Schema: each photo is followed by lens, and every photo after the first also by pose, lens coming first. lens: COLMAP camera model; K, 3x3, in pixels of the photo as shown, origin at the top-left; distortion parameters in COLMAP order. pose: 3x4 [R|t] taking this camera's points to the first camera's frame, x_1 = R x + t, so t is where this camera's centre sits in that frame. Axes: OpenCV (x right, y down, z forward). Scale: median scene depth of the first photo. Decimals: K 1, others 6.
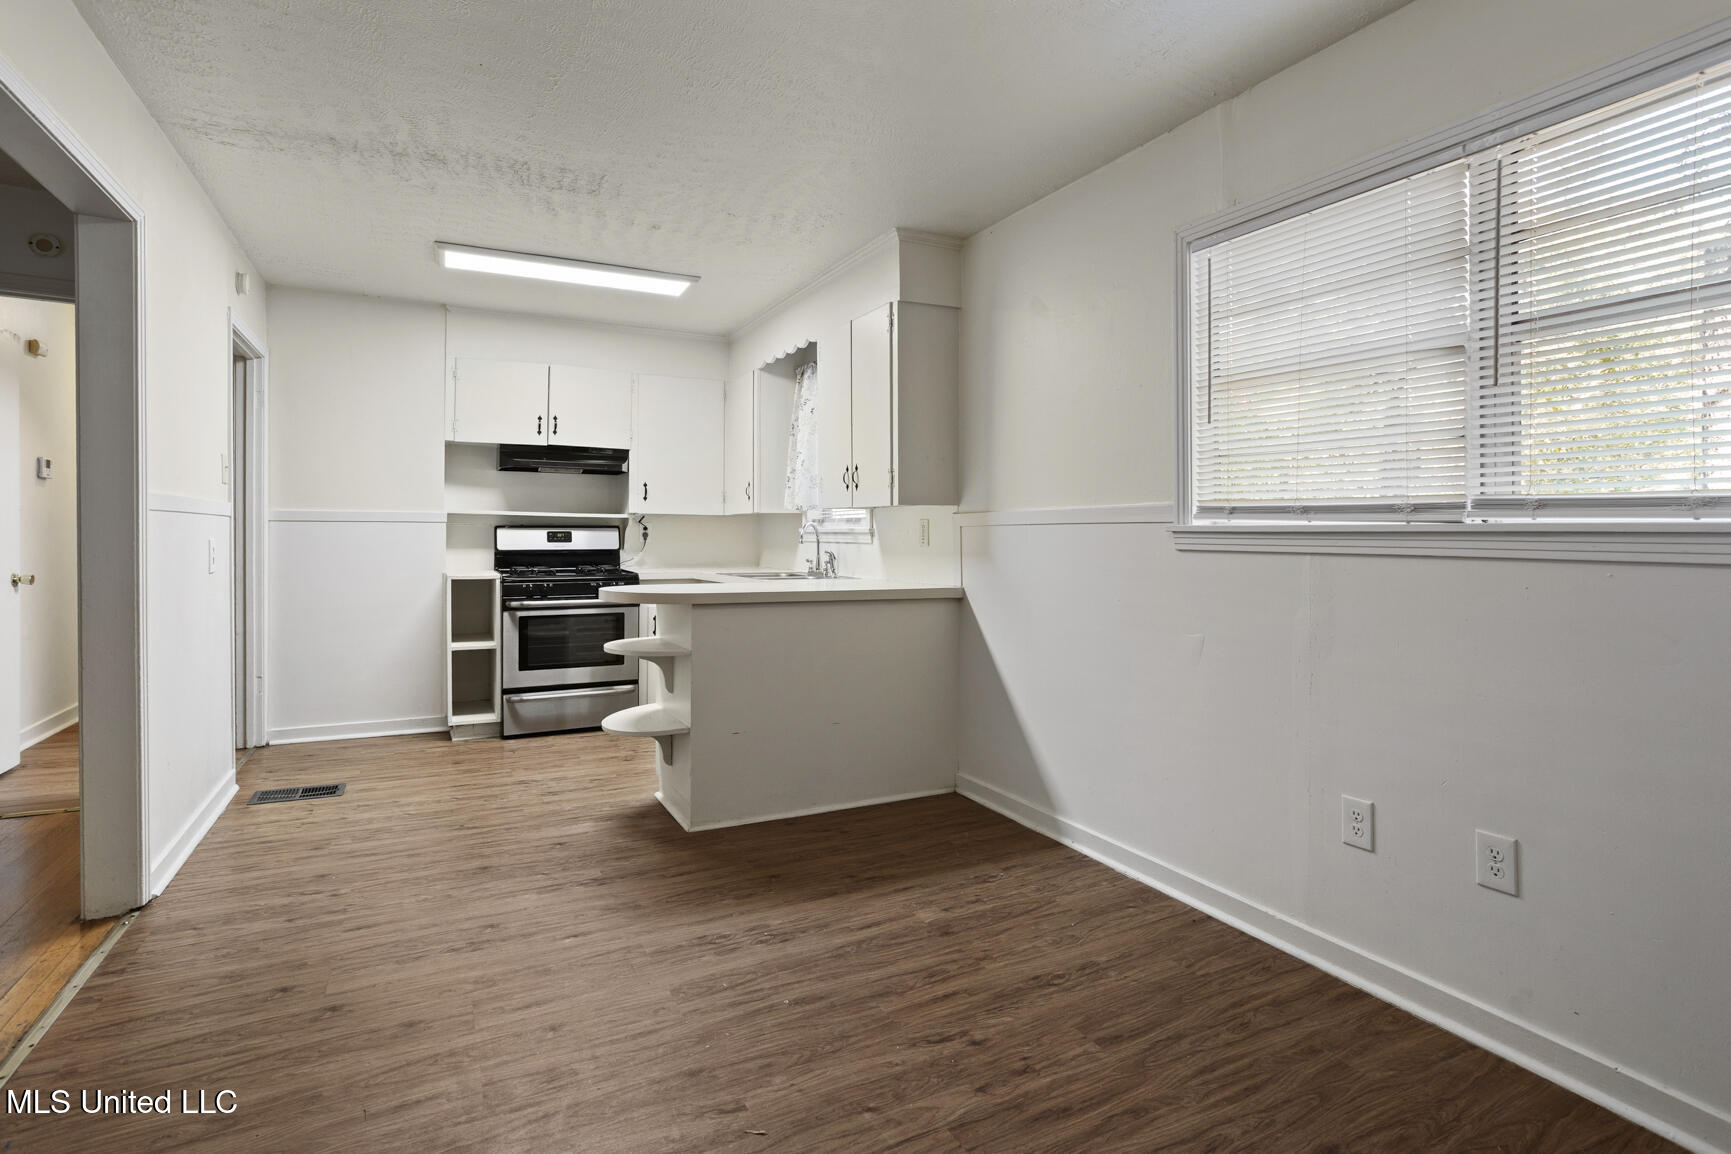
lens RADIAL K [[862.6, 0, 875.6], [0, 862.6, 517.4], [0, 0, 1]] dist [-0.026075, 0.020131]
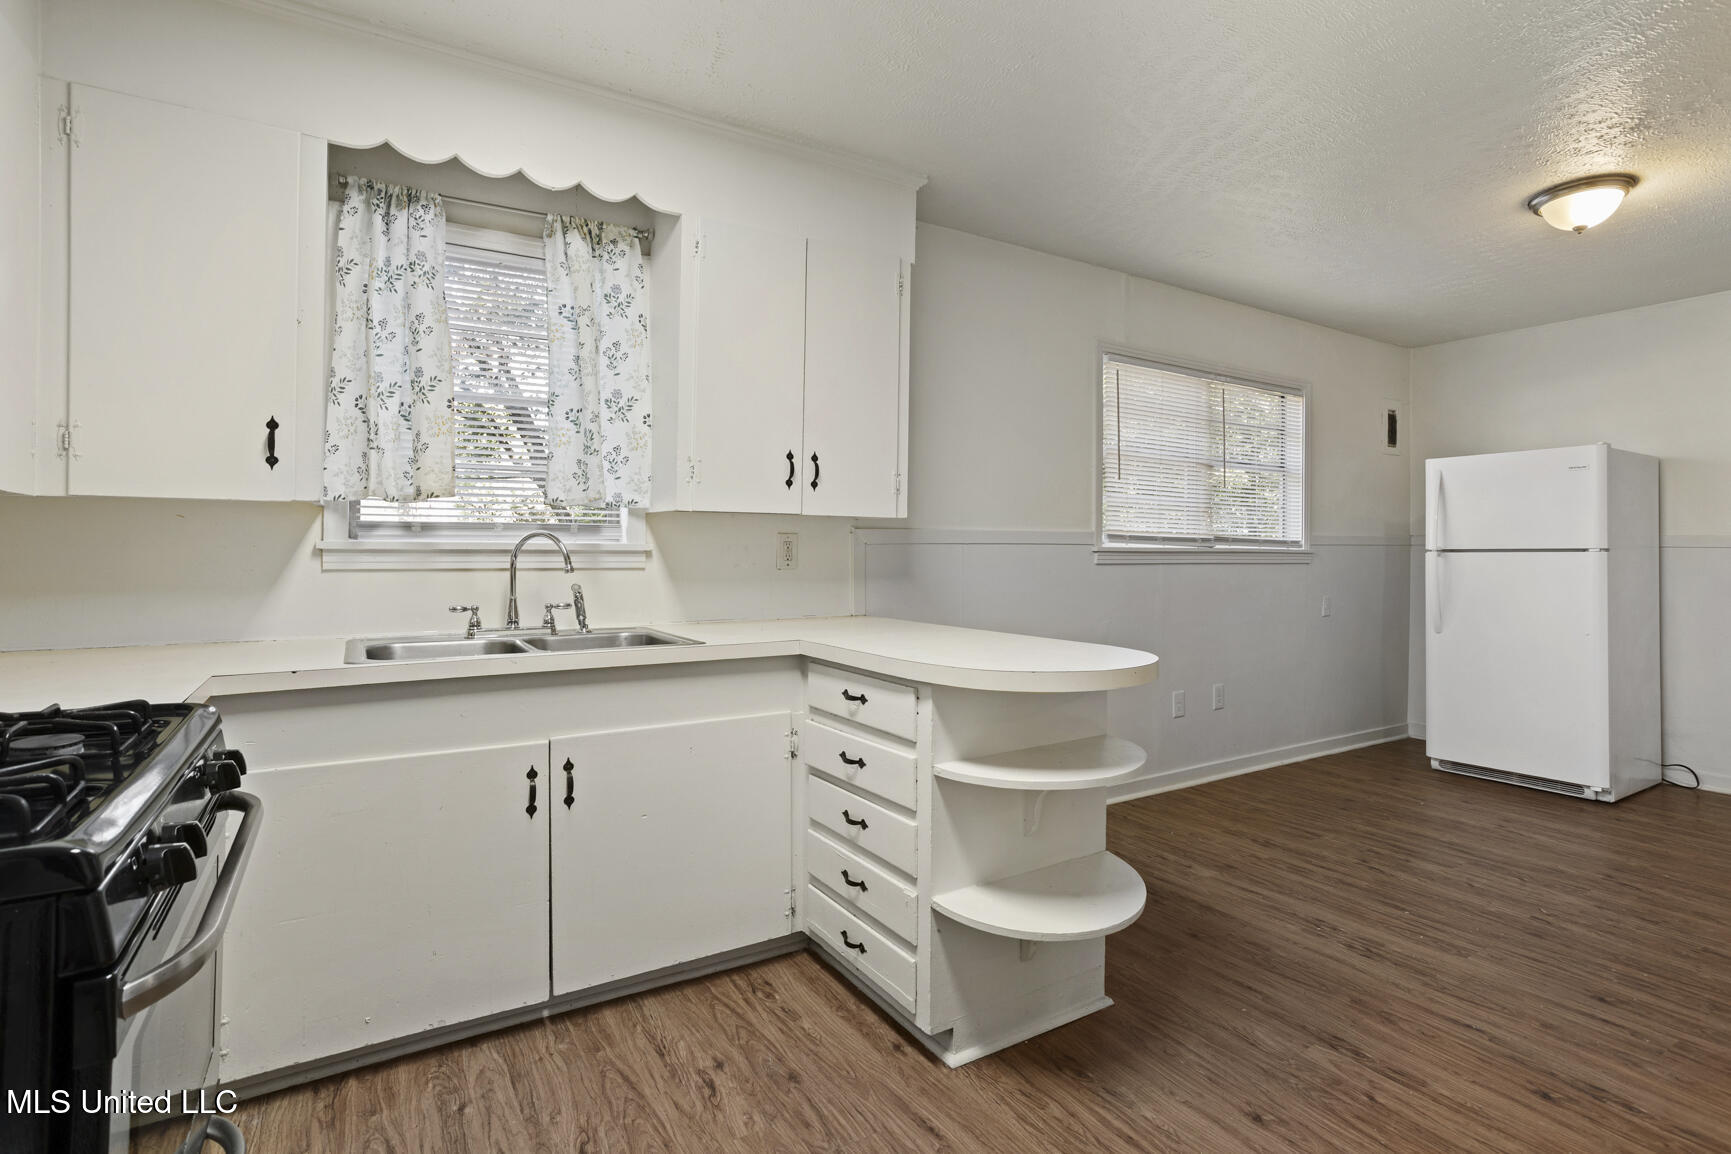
lens RADIAL K [[862.6, 0, 840.0], [0, 862.6, 544.9], [0, 0, 1]] dist [-0.026075, 0.020131]
pose [[-0.069135, 0.001281, 0.997606, -1.206246], [-0.023782, 0.999713, -0.002932, 0.024093], [-0.997324, -0.023928, -0.069085, 1.759848]]
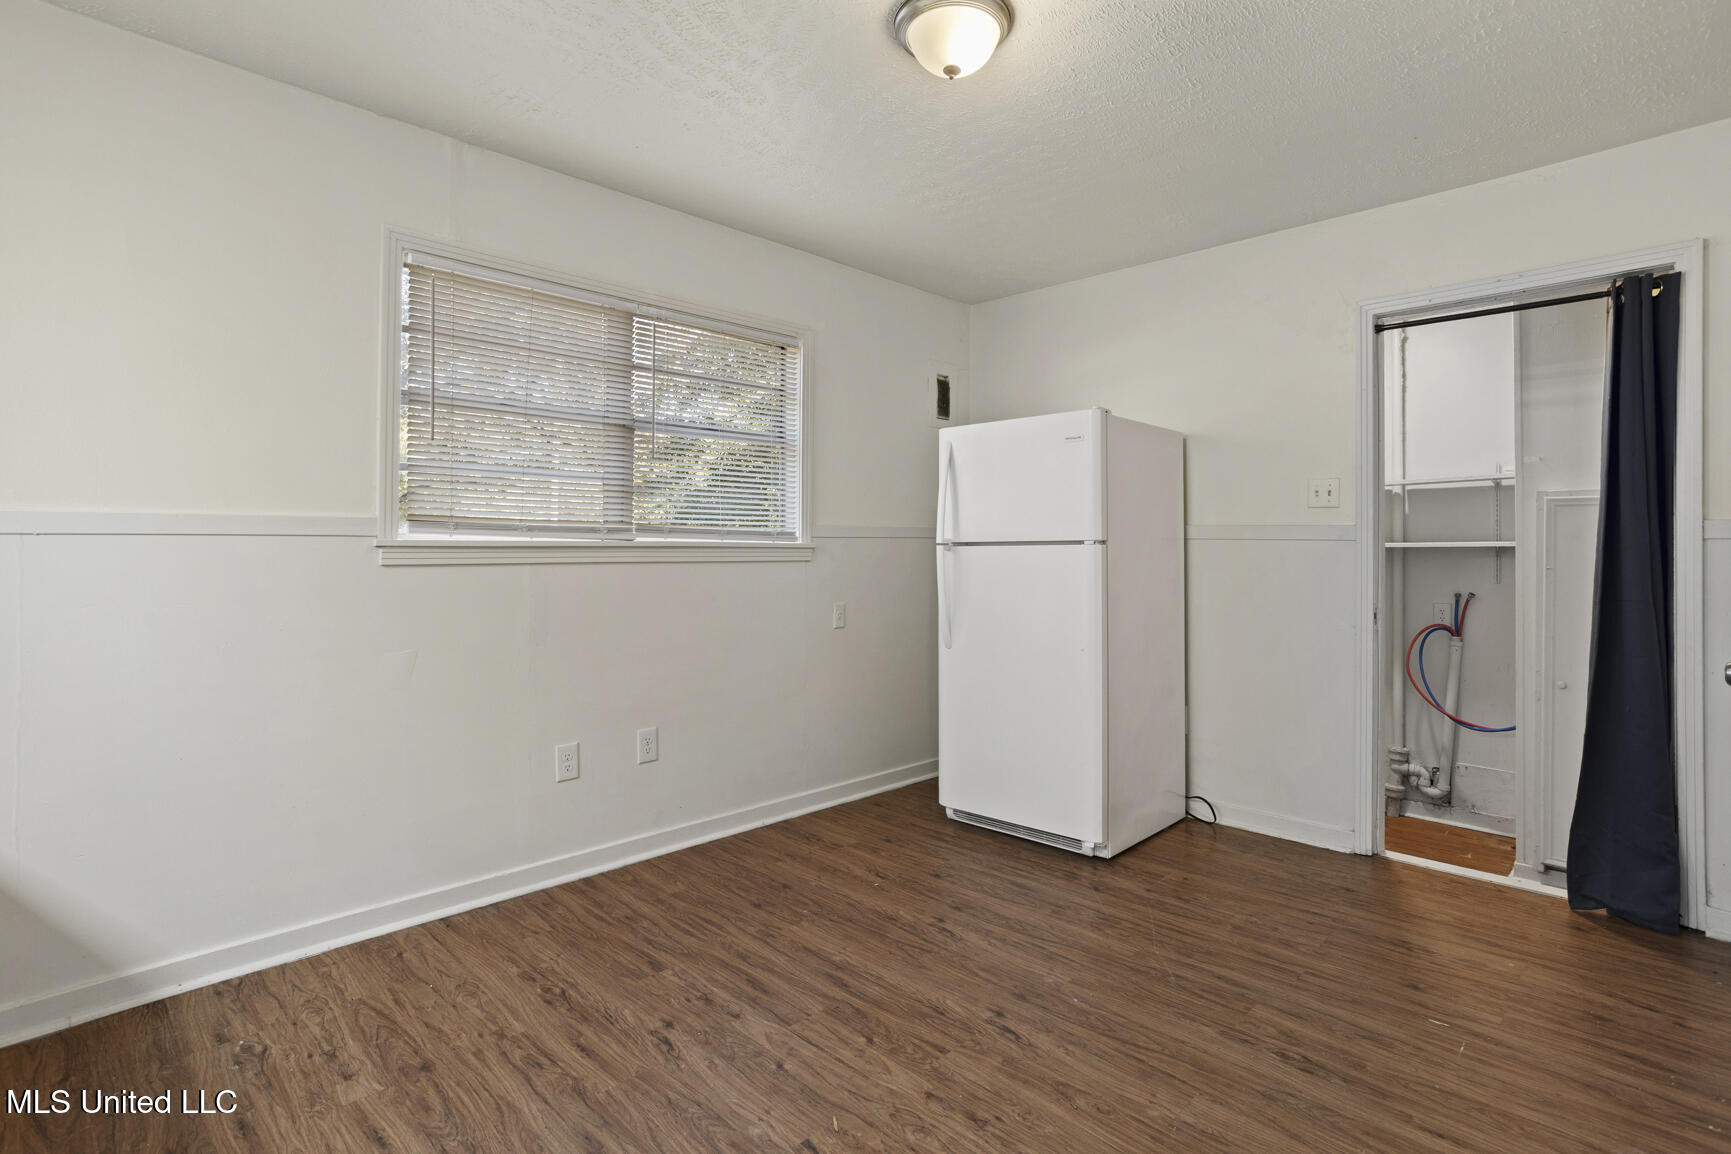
lens RADIAL K [[862.6, 0, 844.6], [0, 862.6, 533.4], [0, 0, 1]] dist [-0.026075, 0.020131]
pose [[-0.285956, 0.012353, 0.958163, -0.804157], [-0.018924, 0.999649, -0.018535, 0.012734], [-0.958056, -0.023433, -0.285622, 0.911041]]
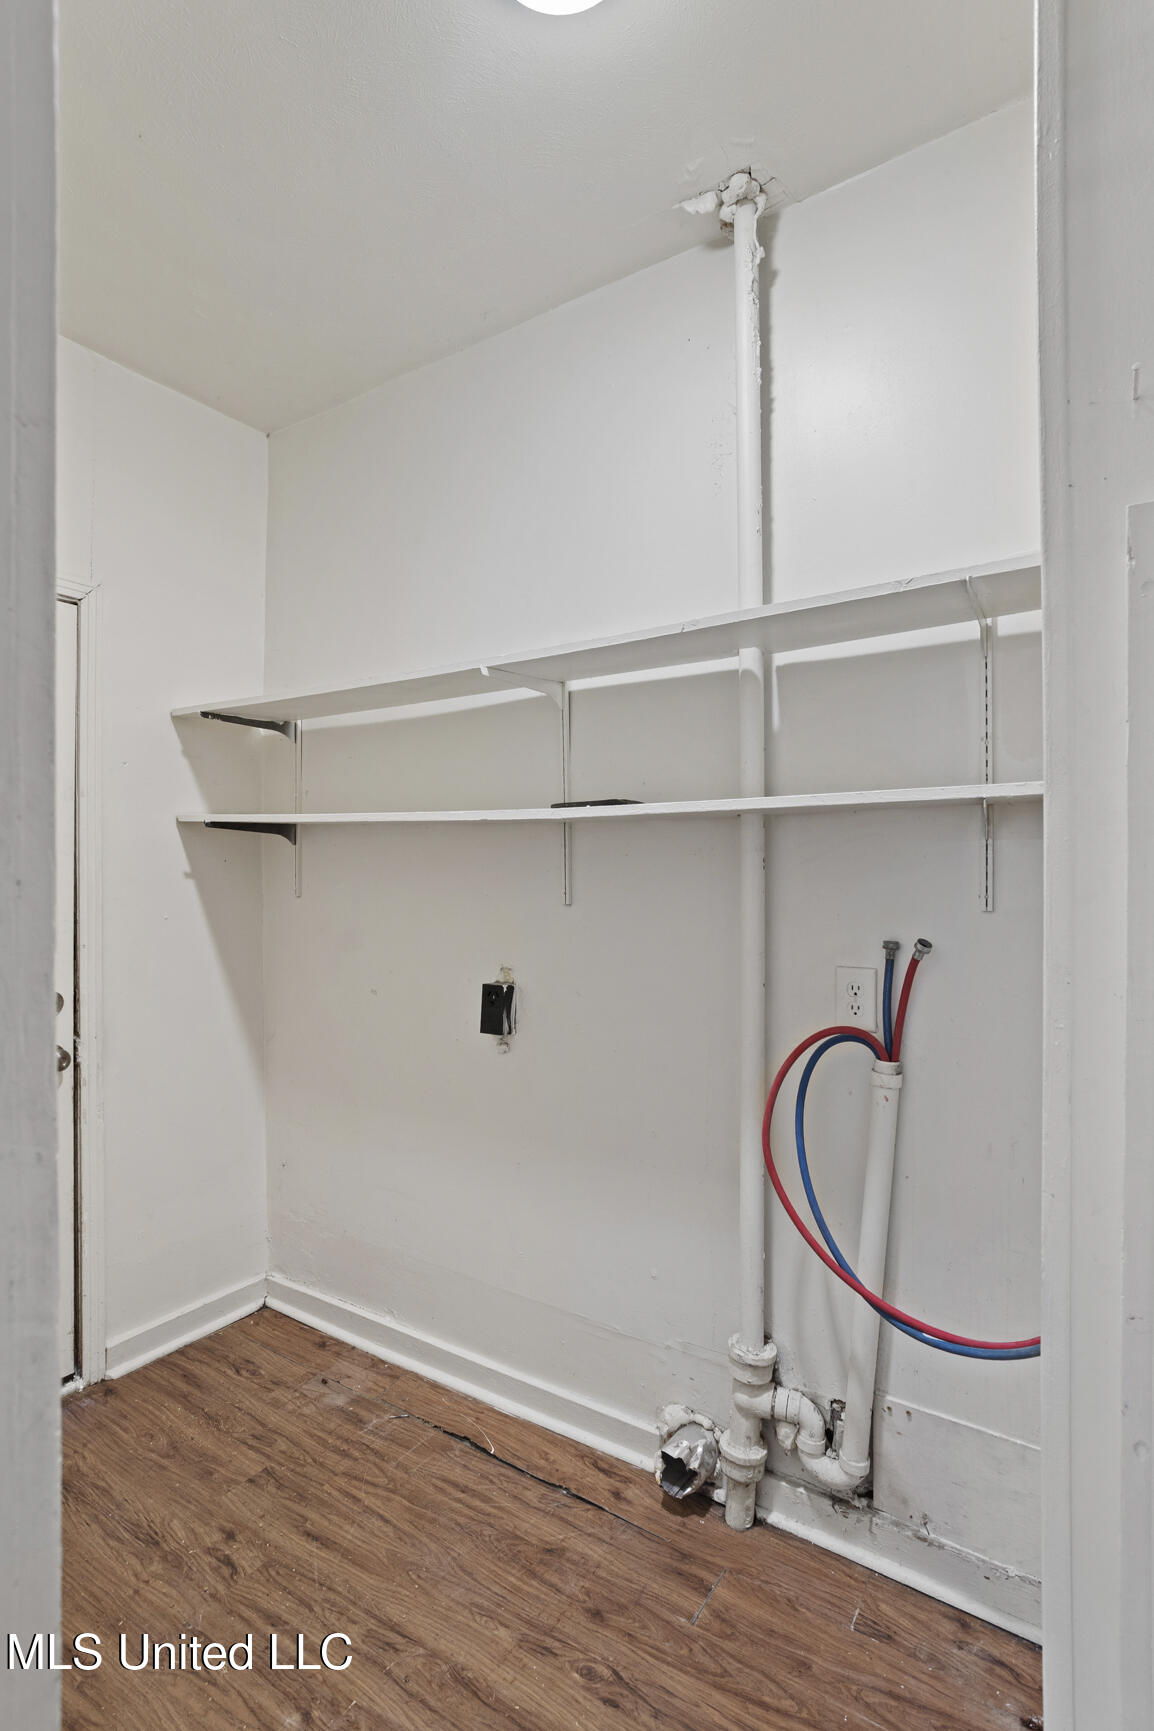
lens RADIAL K [[862.6, 0, 589.6], [0, 862.6, 869.8], [0, 0, 1]] dist [-0.026075, 0.020131]
pose [[-0.533165, -0.001178, 0.846011, -0.753208], [-0.014132, 0.999872, -0.007513, 0.014195], [-0.845893, -0.015961, -0.533113, 0.844599]]
